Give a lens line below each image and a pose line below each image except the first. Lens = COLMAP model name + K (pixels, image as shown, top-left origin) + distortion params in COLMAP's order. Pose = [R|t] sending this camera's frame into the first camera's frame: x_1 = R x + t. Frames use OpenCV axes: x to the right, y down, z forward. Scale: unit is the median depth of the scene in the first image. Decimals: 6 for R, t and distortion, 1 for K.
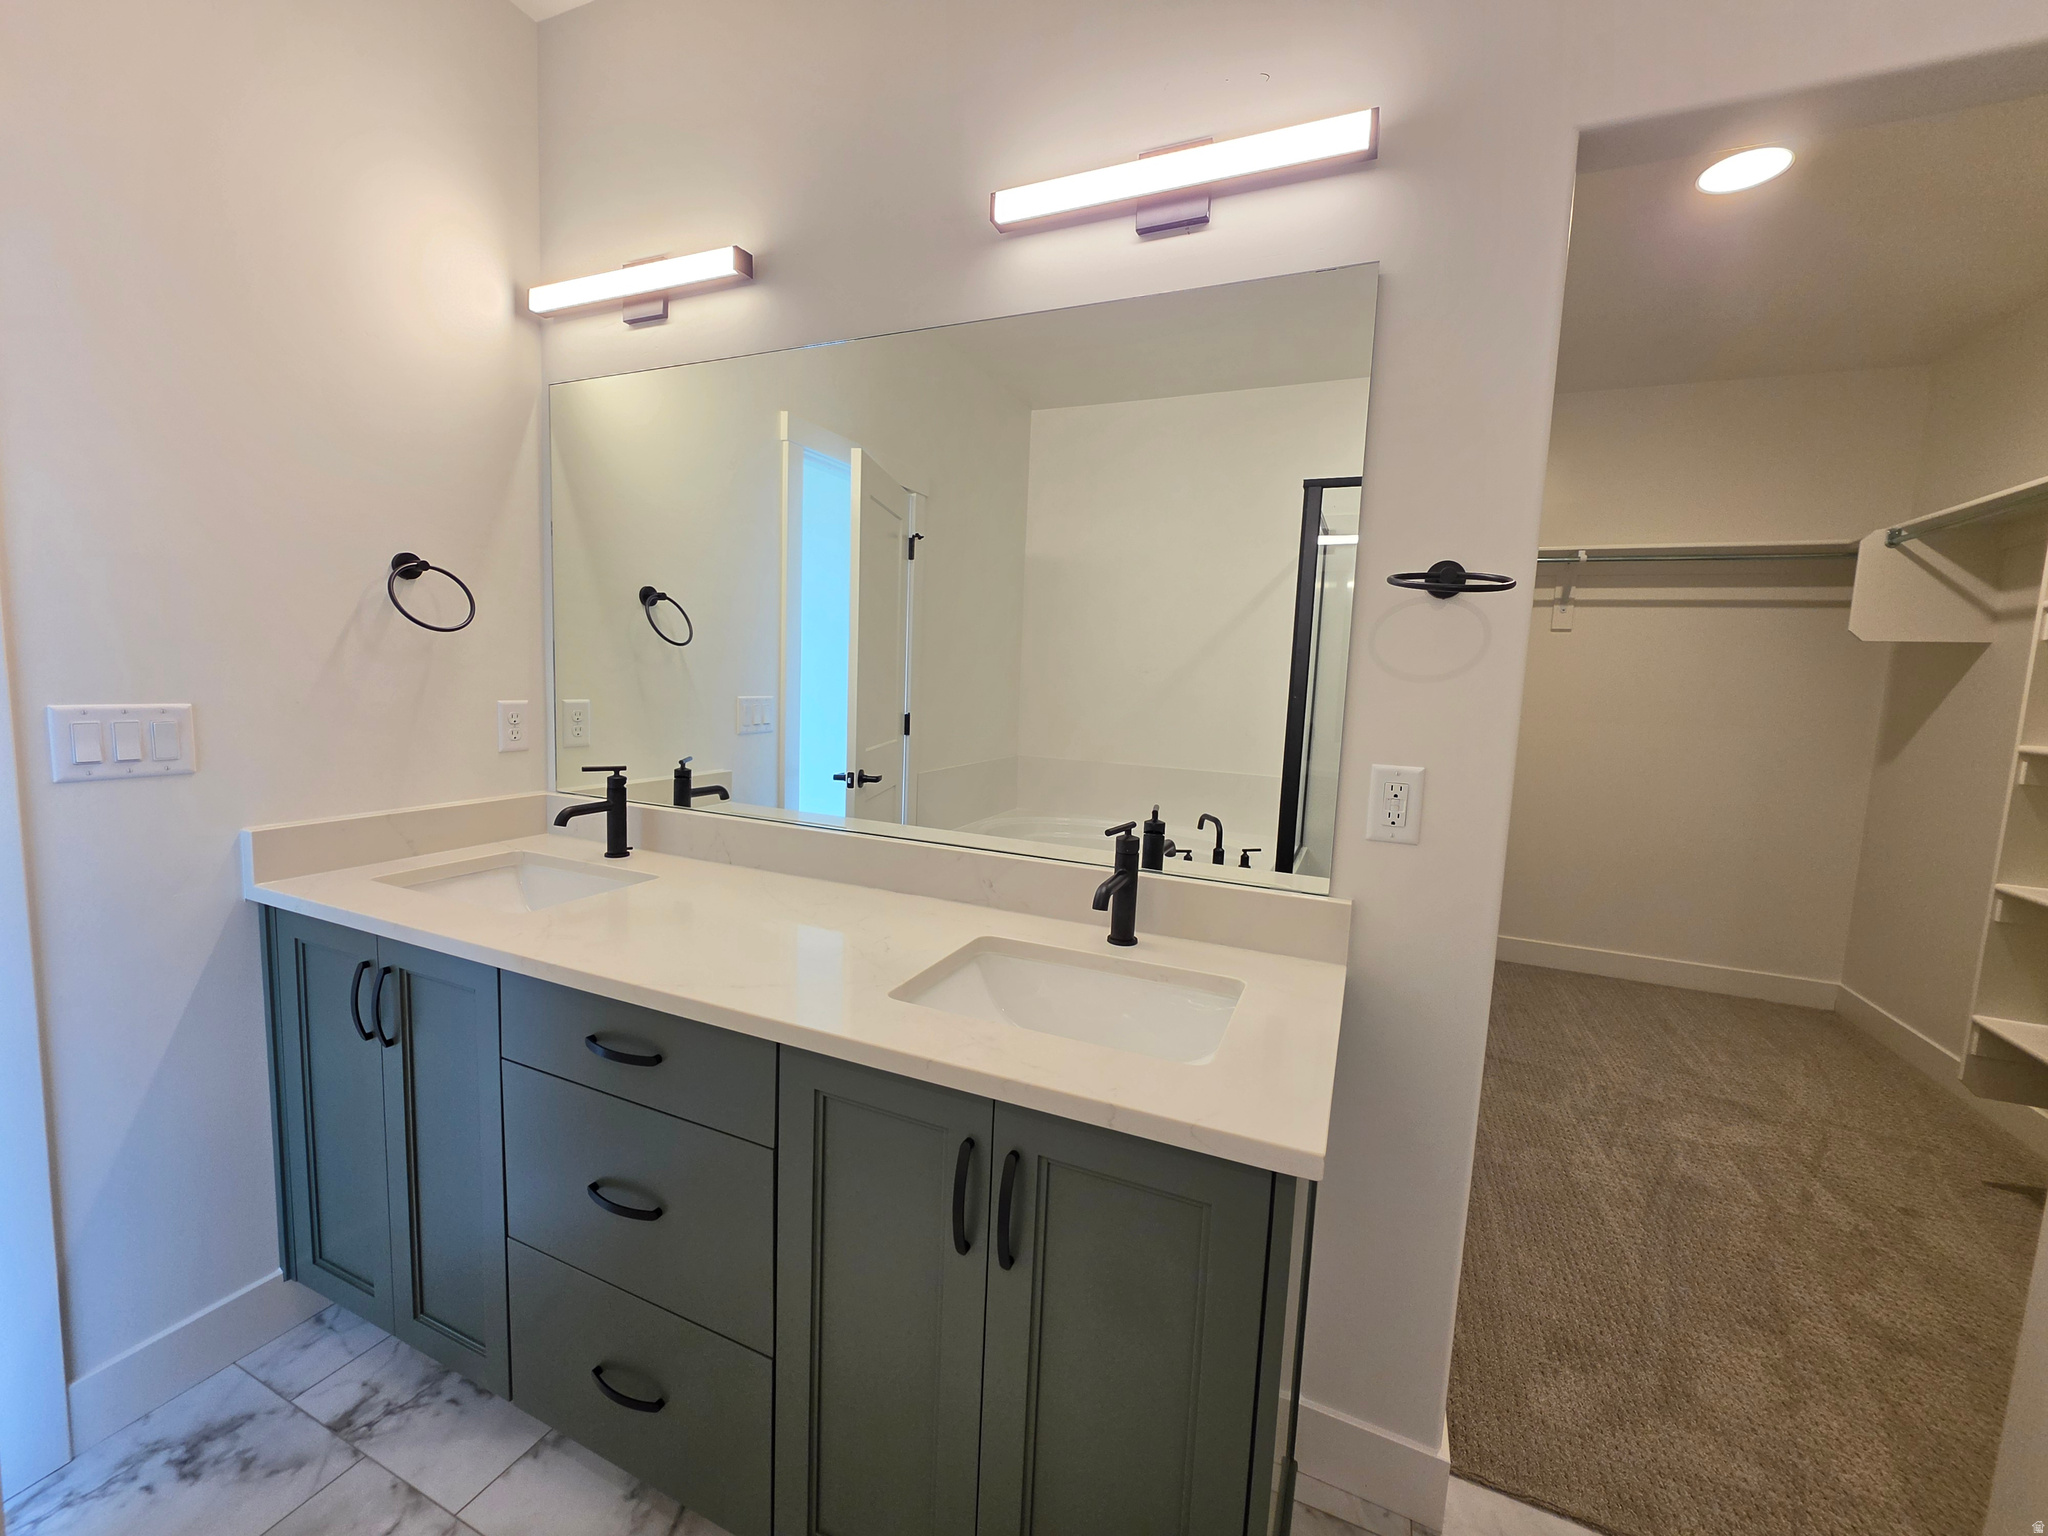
lens RADIAL K [[814.0, 0, 1031.5], [0, 814.0, 762.7], [0, 0, 1]] dist [-0.006053, 0.001497]
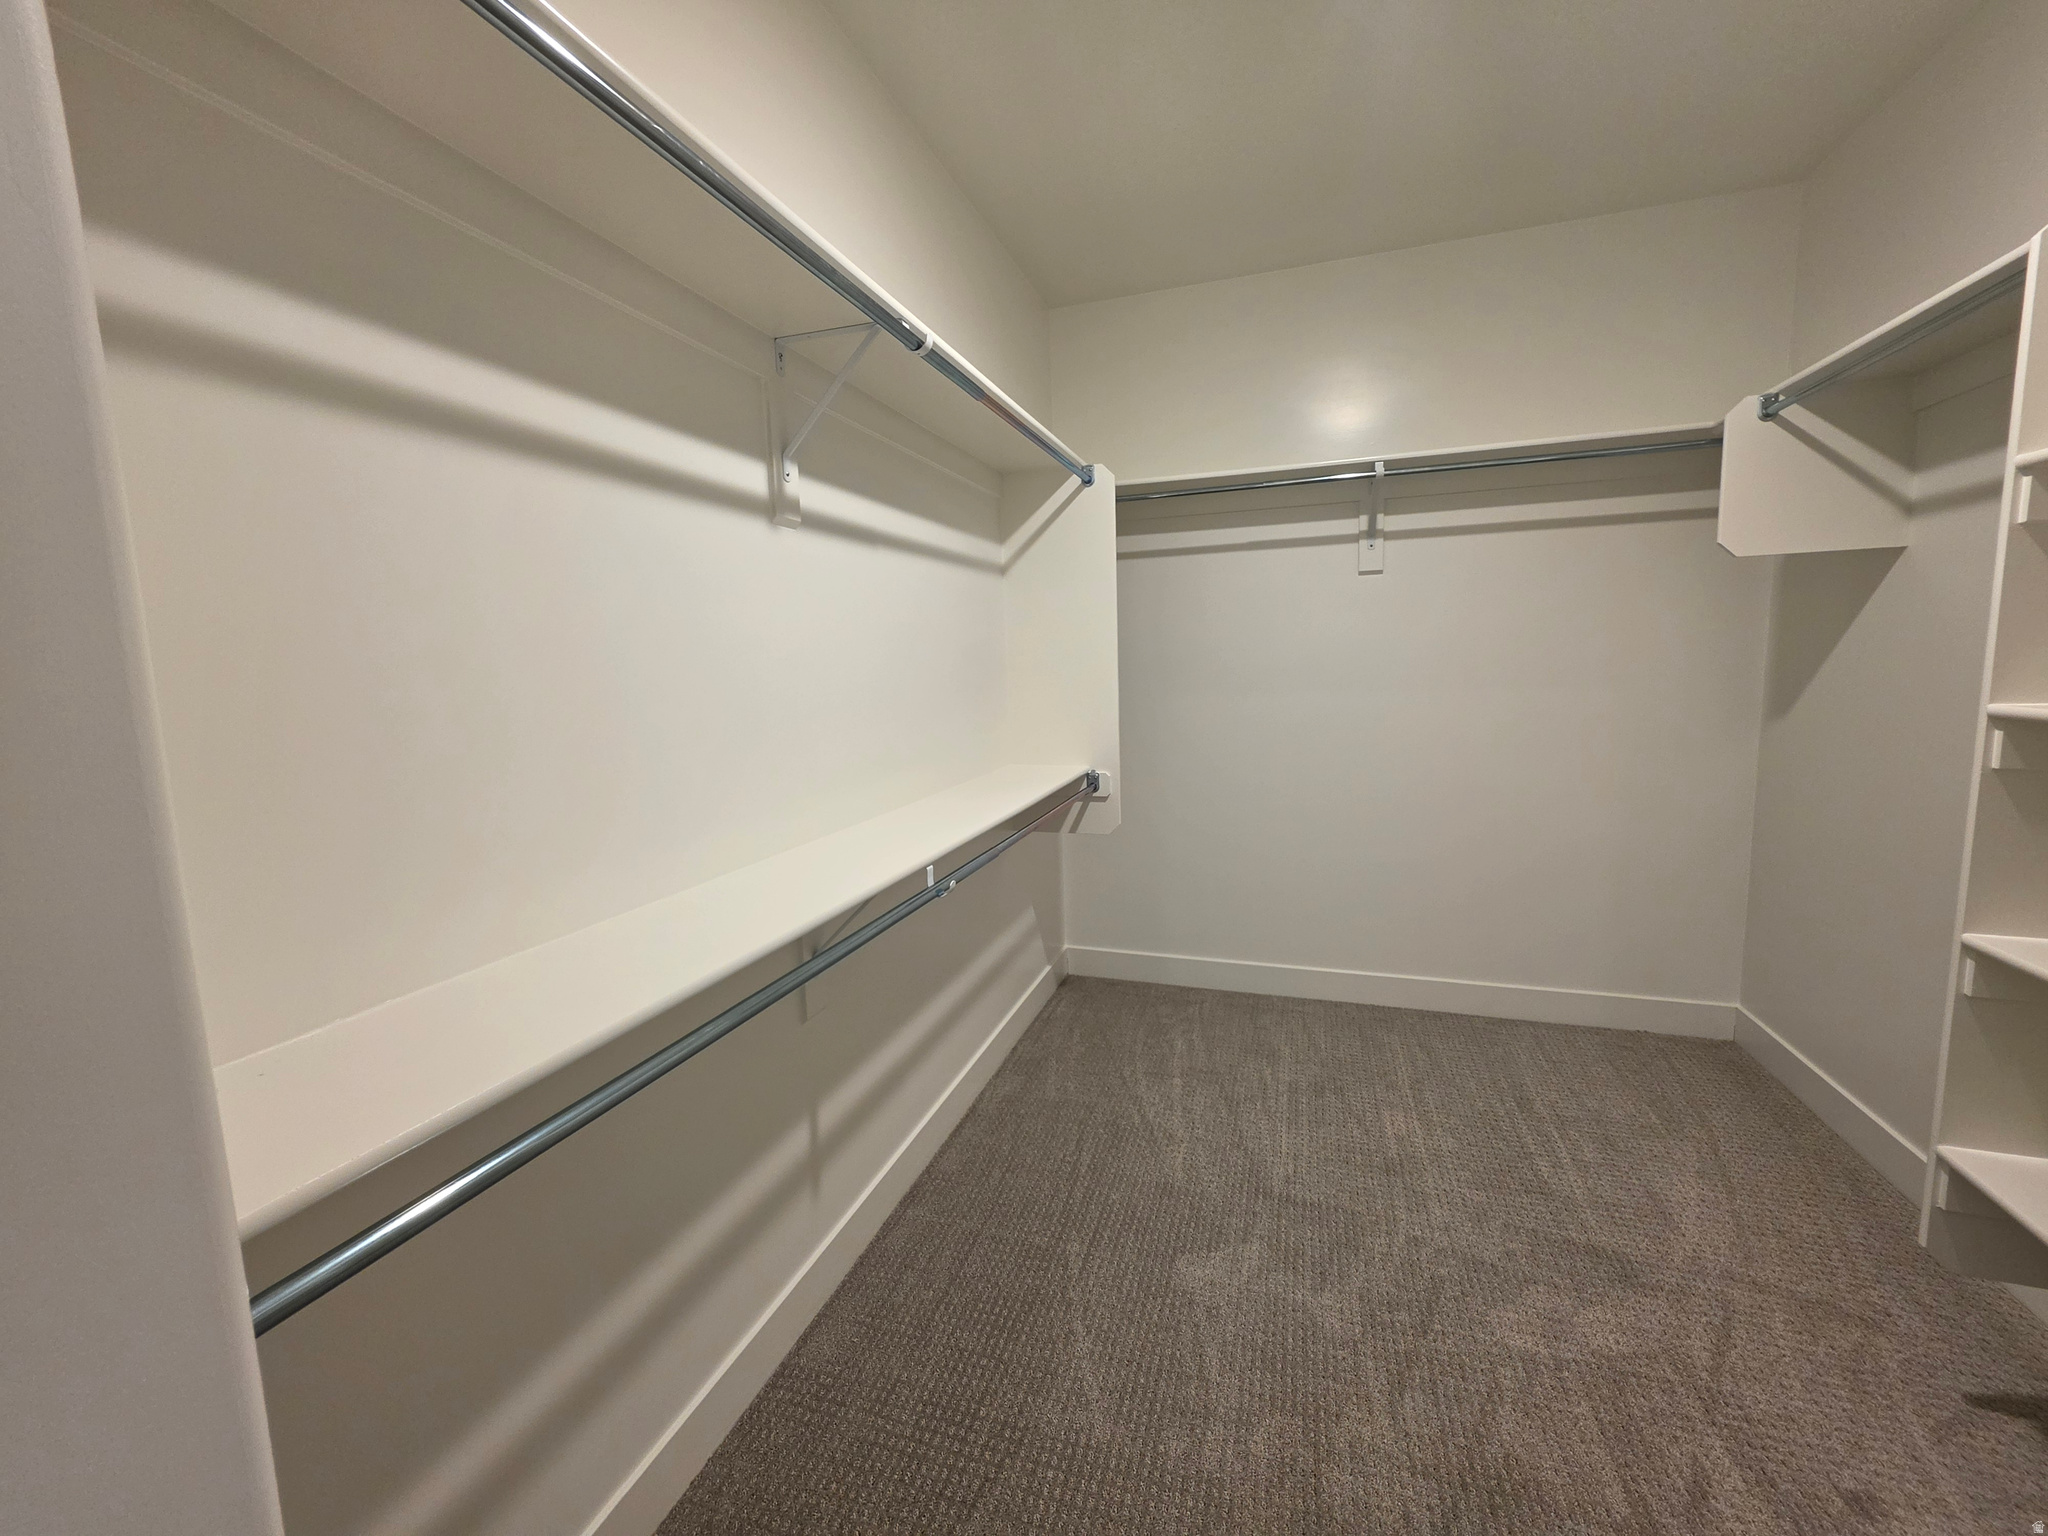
lens RADIAL K [[814.0, 0, 1032.8], [0, 814.0, 760.0], [0, 0, 1]] dist [-0.006053, 0.001497]
pose [[0.994428, -0.078043, 0.070873, 0.363662], [0.076939, 0.996870, 0.018170, -0.034092], [-0.072069, -0.012616, 0.997320, 0.348241]]
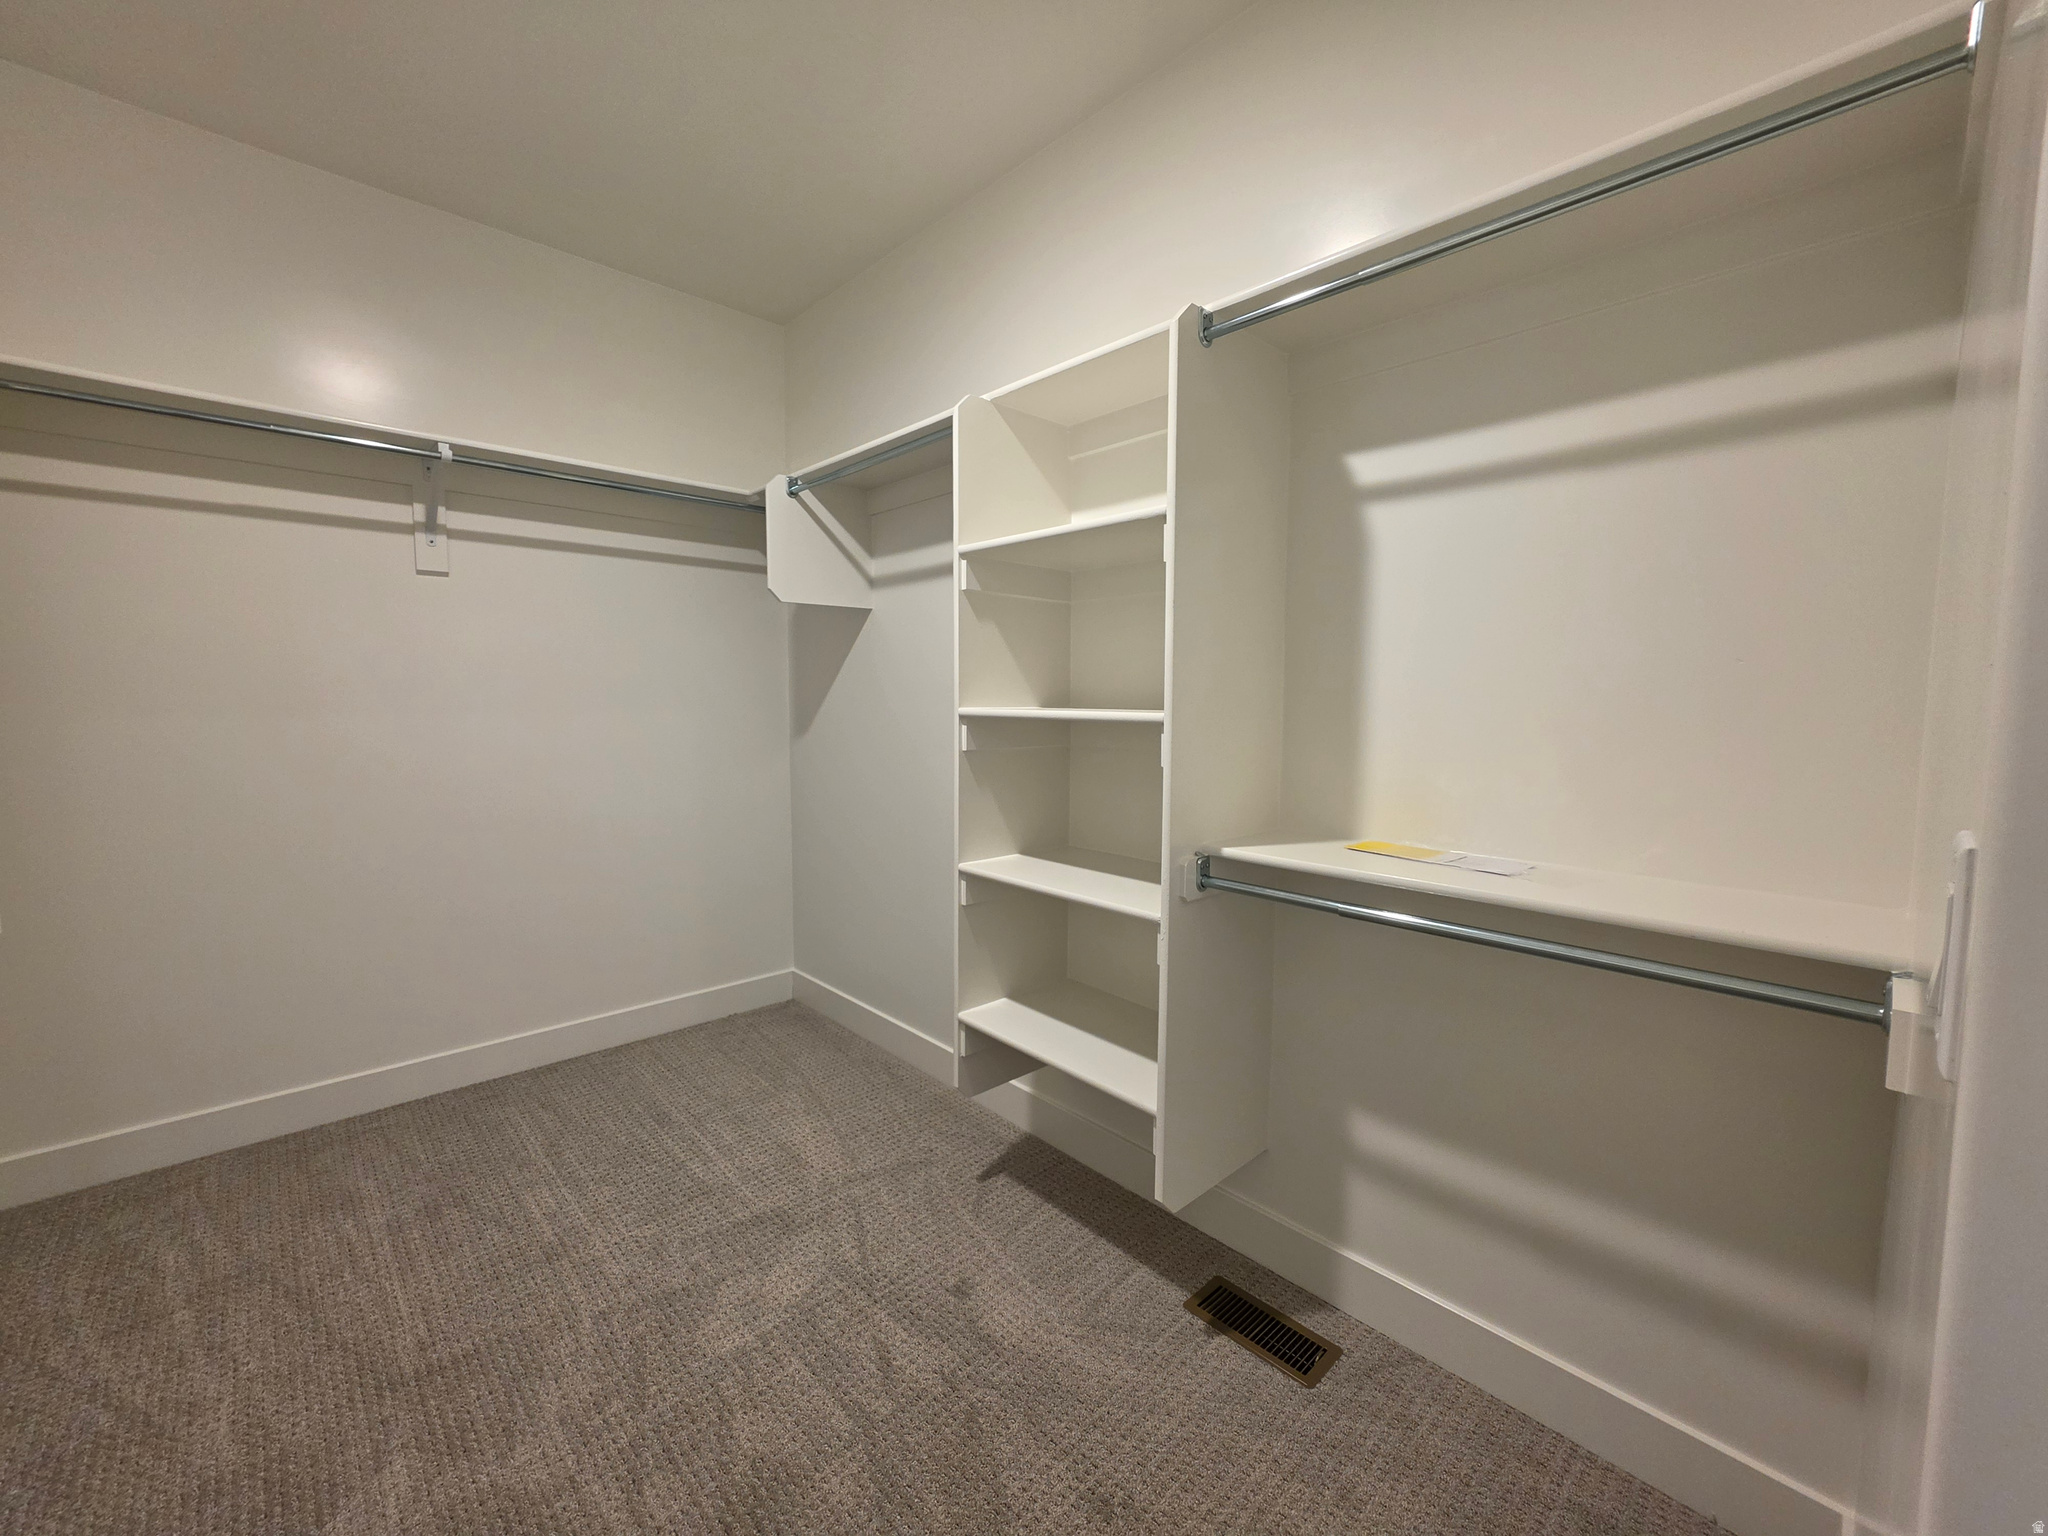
lens RADIAL K [[814.0, 0, 1006.5], [0, 814.0, 761.7], [0, 0, 1]] dist [-0.006053, 0.001497]
pose [[0.408499, -0.110223, 0.906079, 0.321601], [0.106663, 0.991645, 0.072544, -0.016537], [-0.906505, 0.067011, 0.416842, 0.443522]]
